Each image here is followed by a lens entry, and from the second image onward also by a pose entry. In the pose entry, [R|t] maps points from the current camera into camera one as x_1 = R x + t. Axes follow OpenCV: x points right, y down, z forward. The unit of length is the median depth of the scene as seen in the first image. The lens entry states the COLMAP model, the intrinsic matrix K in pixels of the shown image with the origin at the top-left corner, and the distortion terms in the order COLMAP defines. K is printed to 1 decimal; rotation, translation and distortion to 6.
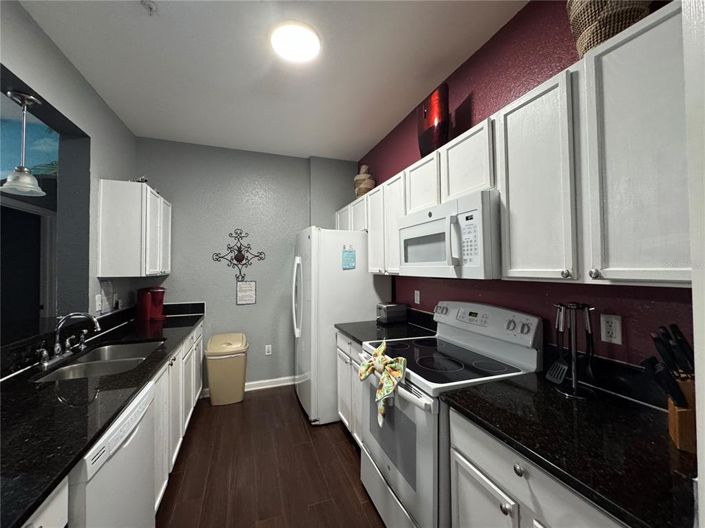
lens RADIAL K [[282.5, 0, 351.9], [0, 282.5, 262.7], [0, 0, 1]] dist [-0.002645, -0.000005]
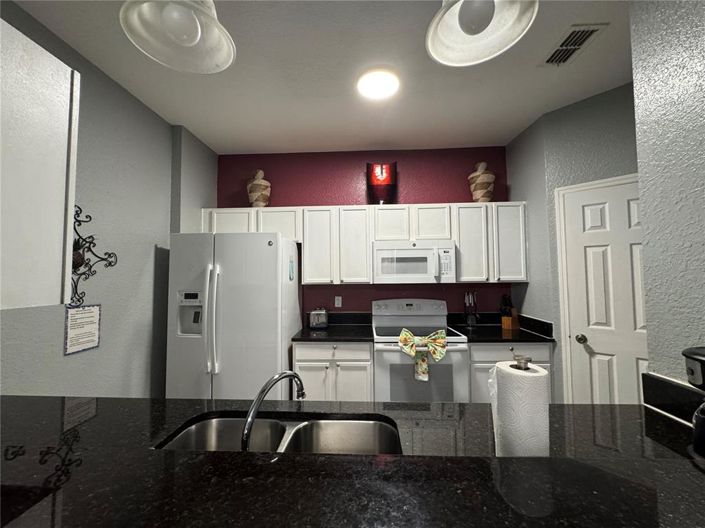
lens RADIAL K [[282.5, 0, 351.9], [0, 282.5, 262.7], [0, 0, 1]] dist [-0.002645, -0.000005]
pose [[0.390731, 0.046366, 0.919336, -1.010651], [-0.007297, 0.998855, -0.047275, 0.009041], [-0.920476, 0.011763, 0.390622, 0.514799]]
